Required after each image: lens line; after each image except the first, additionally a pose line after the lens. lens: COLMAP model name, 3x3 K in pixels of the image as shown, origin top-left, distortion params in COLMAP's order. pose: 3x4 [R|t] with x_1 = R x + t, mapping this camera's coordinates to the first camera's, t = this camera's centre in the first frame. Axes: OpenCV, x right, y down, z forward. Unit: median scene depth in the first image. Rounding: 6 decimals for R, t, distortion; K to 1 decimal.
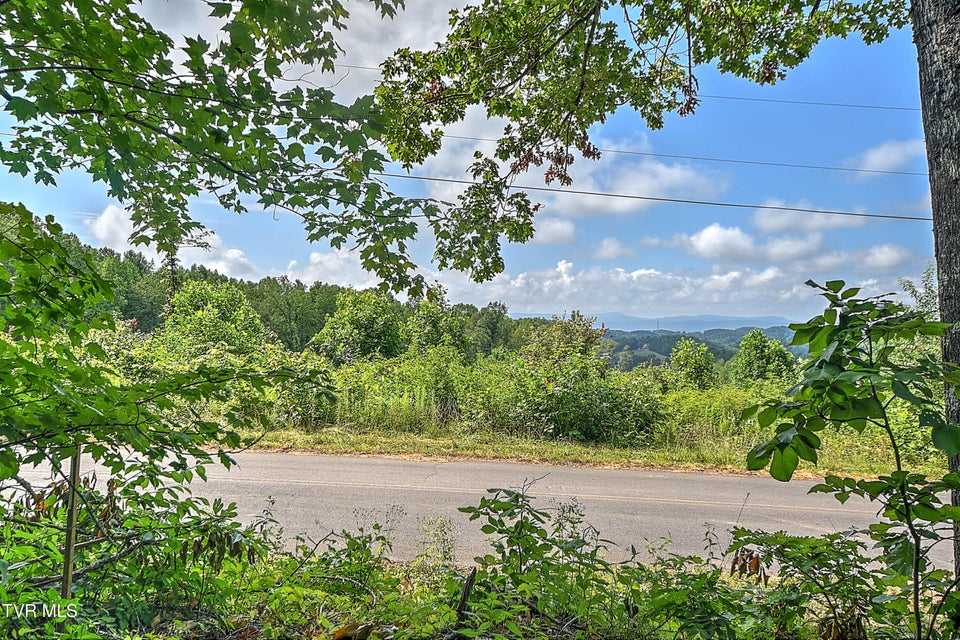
lens RADIAL K [[711.5, 0, 481.3], [0, 711.5, 323.8], [0, 0, 1]] dist [0.002216, 0.044584]
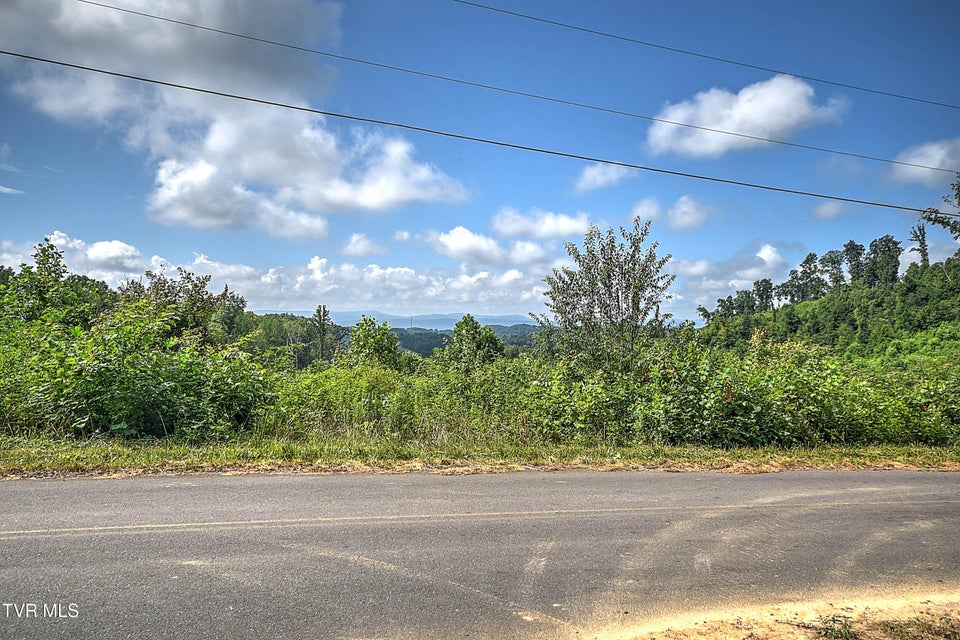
lens RADIAL K [[711.5, 0, 481.3], [0, 711.5, 323.8], [0, 0, 1]] dist [0.002216, 0.044584]
pose [[0.943024, 0.002757, 0.332714, 0.499656], [-0.003682, 0.999991, 0.002150, 0.109399], [-0.332705, -0.003252, 0.943025, 0.494254]]
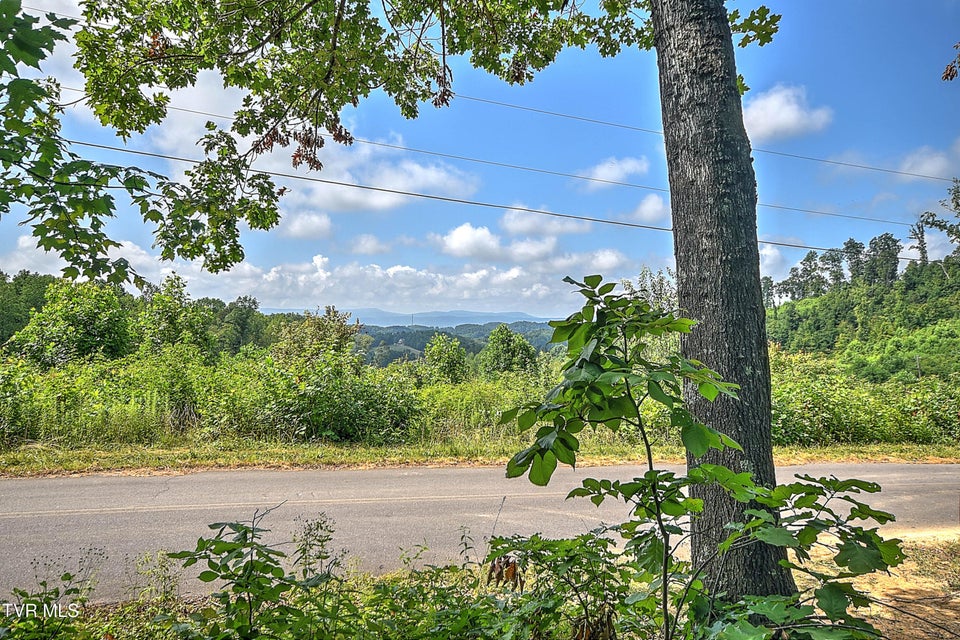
lens RADIAL K [[711.5, 0, 481.3], [0, 711.5, 323.8], [0, 0, 1]] dist [0.002216, 0.044584]
pose [[0.942968, -0.003188, 0.332868, 0.014608], [0.001117, 0.999979, 0.006412, -0.000845], [-0.332881, -0.005675, 0.942952, 0.060491]]
